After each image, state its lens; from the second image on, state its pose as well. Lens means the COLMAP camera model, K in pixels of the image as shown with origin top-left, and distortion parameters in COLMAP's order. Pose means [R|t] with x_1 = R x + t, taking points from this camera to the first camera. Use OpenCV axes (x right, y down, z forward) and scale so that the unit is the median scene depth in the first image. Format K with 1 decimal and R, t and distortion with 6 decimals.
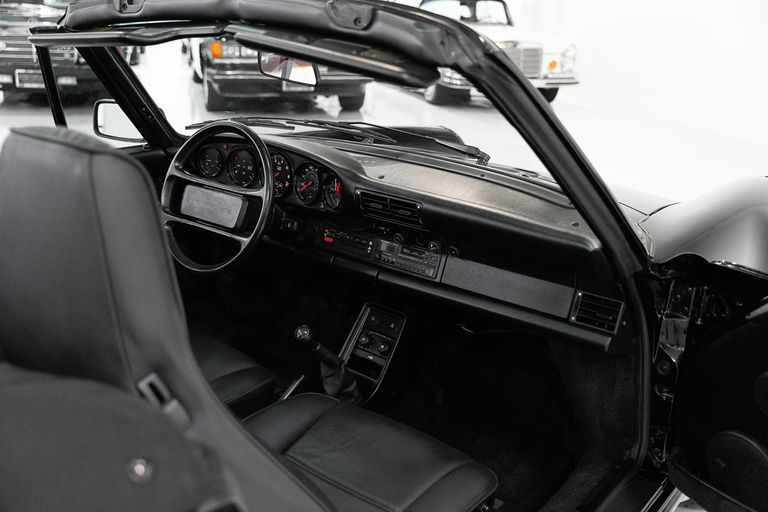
lens RADIAL K [[778.4, 0, 381.3], [0, 778.4, 258.7], [0, 0, 1]] dist [-0.023928, 0.000000]
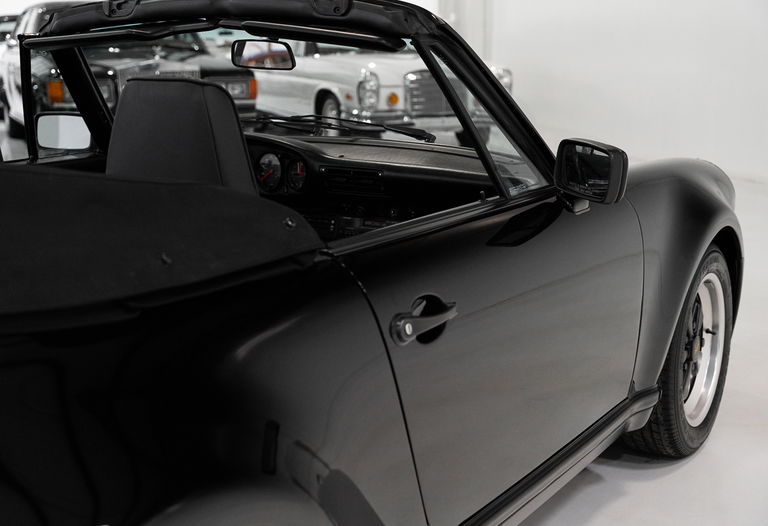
lens RADIAL K [[1093.2, 0, 382.0], [0, 1093.2, 262.2], [0, 0, 1]] dist [-0.004684, 0.000000]
pose [[0.991930, -0.060688, 0.111319, -0.121998], [0.072629, 0.991650, -0.106562, 0.208929], [-0.103922, 0.113787, 0.988055, -0.511351]]
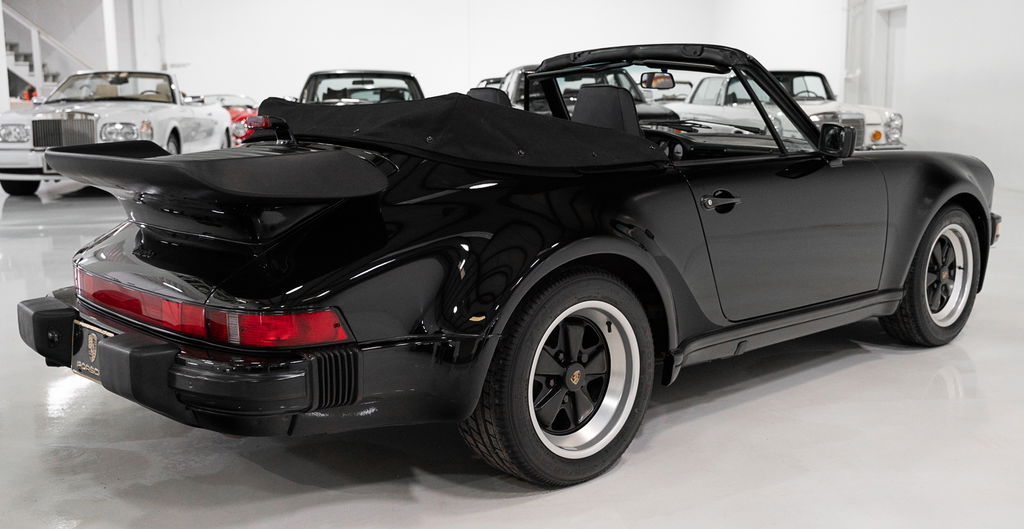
lens RADIAL K [[960.9, 0, 517.8], [0, 960.9, 259.9], [0, 0, 1]] dist [-0.008630, 0.000000]
pose [[0.984138, -0.021354, -0.176115, -0.041019], [-0.005598, 0.988497, -0.151135, 0.507069], [0.177316, 0.149723, 0.972698, -1.229648]]
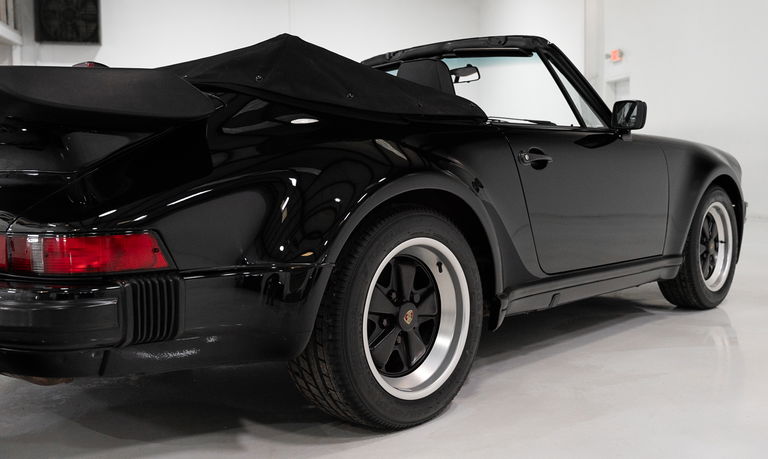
lens RADIAL K [[757.8, 0, 413.5], [0, 757.8, 210.0], [0, 0, 1]] dist [-0.028231, 0.000000]
pose [[0.996928, -0.046709, -0.062877, -0.125264], [0.029624, 0.967958, -0.249360, 0.587044], [0.072509, 0.246731, 0.966368, -0.918058]]
